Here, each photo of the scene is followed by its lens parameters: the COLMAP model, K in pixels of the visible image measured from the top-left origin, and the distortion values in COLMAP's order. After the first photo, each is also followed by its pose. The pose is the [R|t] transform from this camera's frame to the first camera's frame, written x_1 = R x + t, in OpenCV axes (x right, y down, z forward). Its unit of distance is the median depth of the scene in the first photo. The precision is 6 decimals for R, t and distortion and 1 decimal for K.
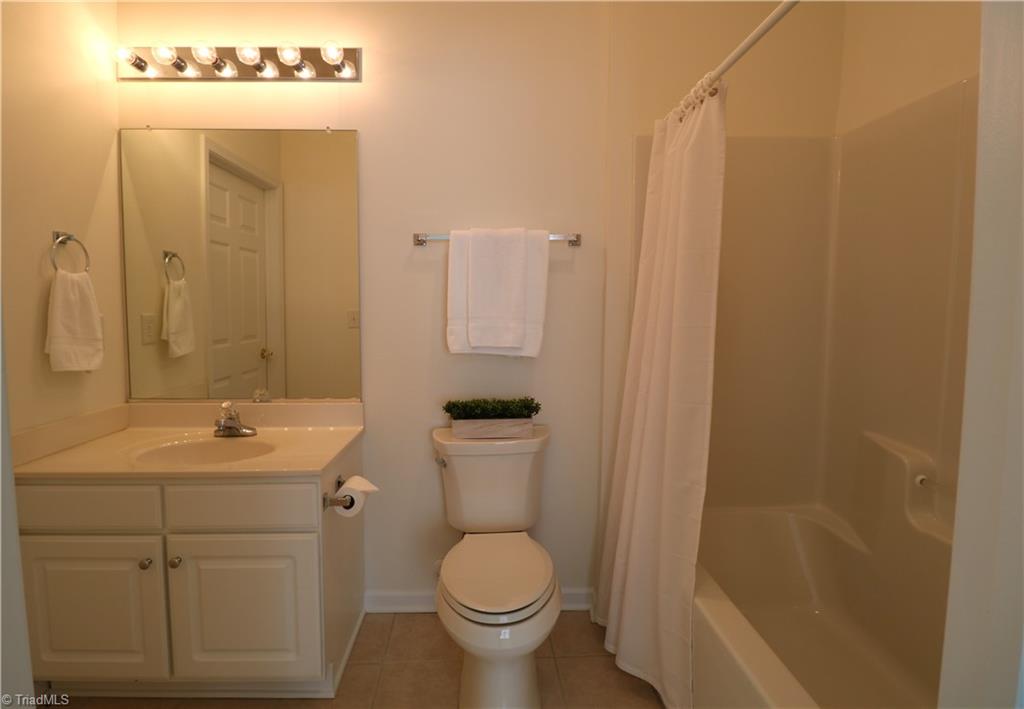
lens RADIAL K [[490.2, 0, 513.1], [0, 490.2, 343.8], [0, 0, 1]] dist [-0.000109, -0.000004]
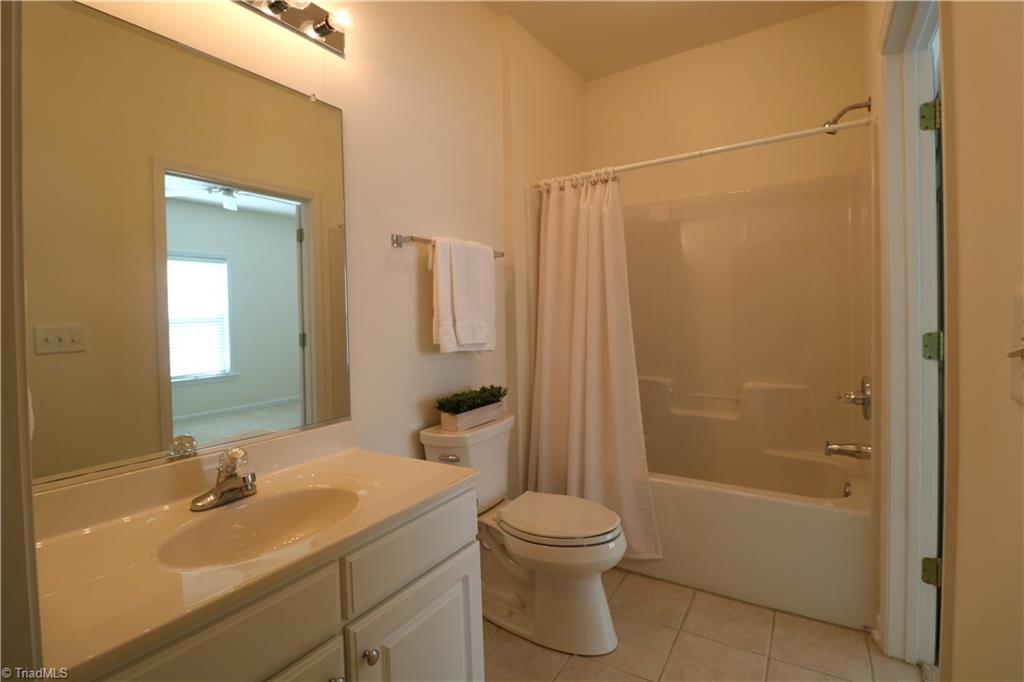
lens RADIAL K [[480.9, 0, 512.8], [0, 480.9, 324.7], [0, 0, 1]] dist [-0.000633, -0.013356]
pose [[0.565211, -0.032000, 0.824326, -0.897644], [0.086234, 0.996065, -0.020461, -0.007520], [-0.820427, 0.082650, 0.565746, 0.302236]]
